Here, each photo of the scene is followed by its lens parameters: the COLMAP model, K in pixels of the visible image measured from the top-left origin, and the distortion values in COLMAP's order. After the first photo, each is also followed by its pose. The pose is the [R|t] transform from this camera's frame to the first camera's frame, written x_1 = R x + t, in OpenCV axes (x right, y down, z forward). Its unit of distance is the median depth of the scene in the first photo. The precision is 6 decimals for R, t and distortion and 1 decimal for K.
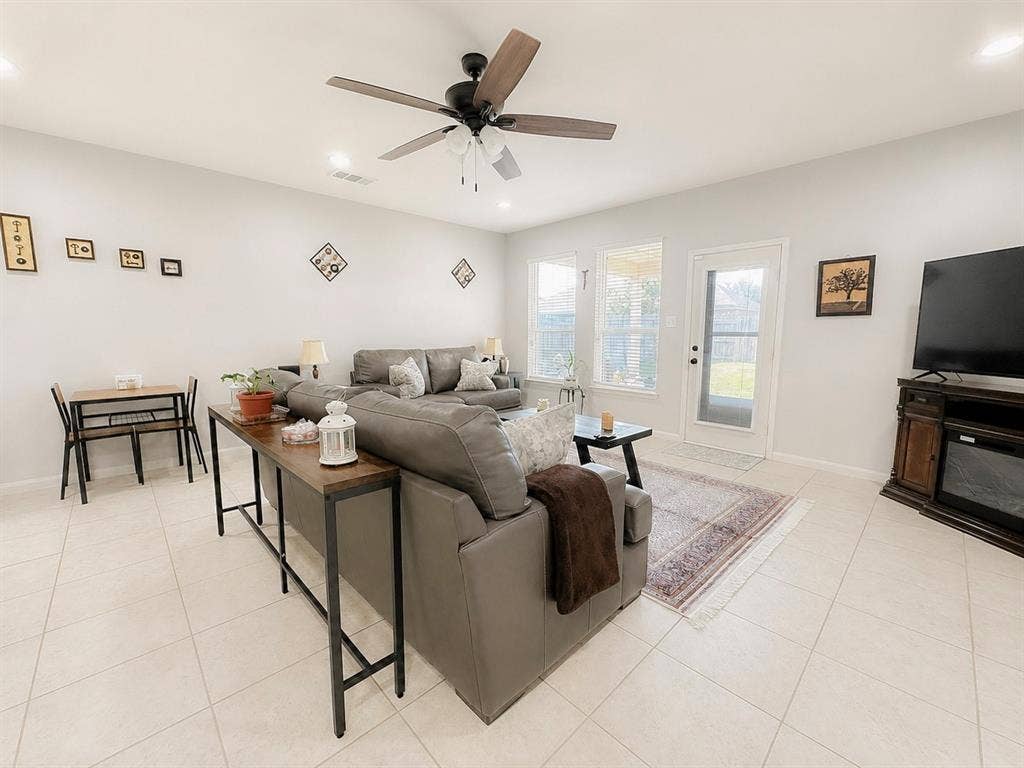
lens RADIAL K [[419.2, 0, 515.0], [0, 419.2, 387.4], [0, 0, 1]] dist [-0.002437, 0.000155]
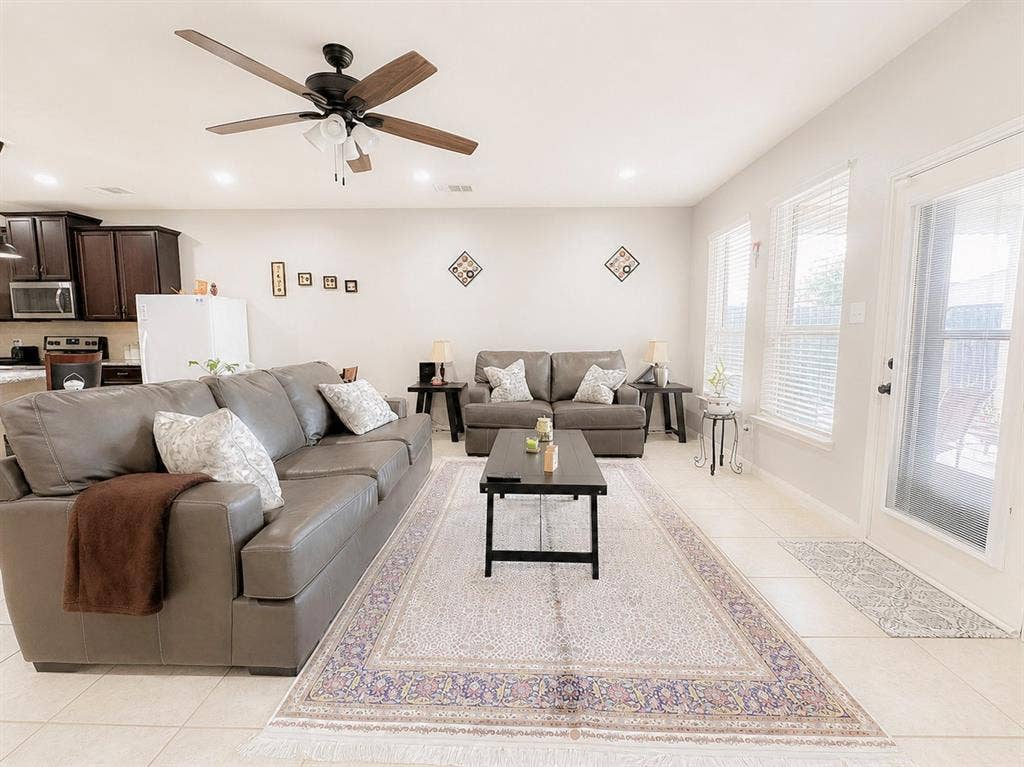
lens RADIAL K [[442.4, 0, 512.0], [0, 442.4, 383.5], [0, 0, 1]] dist [-0.001054, 0.000150]
pose [[0.709077, 0.077477, -0.700861, 0.517050], [-0.092133, 0.995604, 0.016847, -0.039718], [0.699086, 0.052627, 0.713099, 0.319143]]
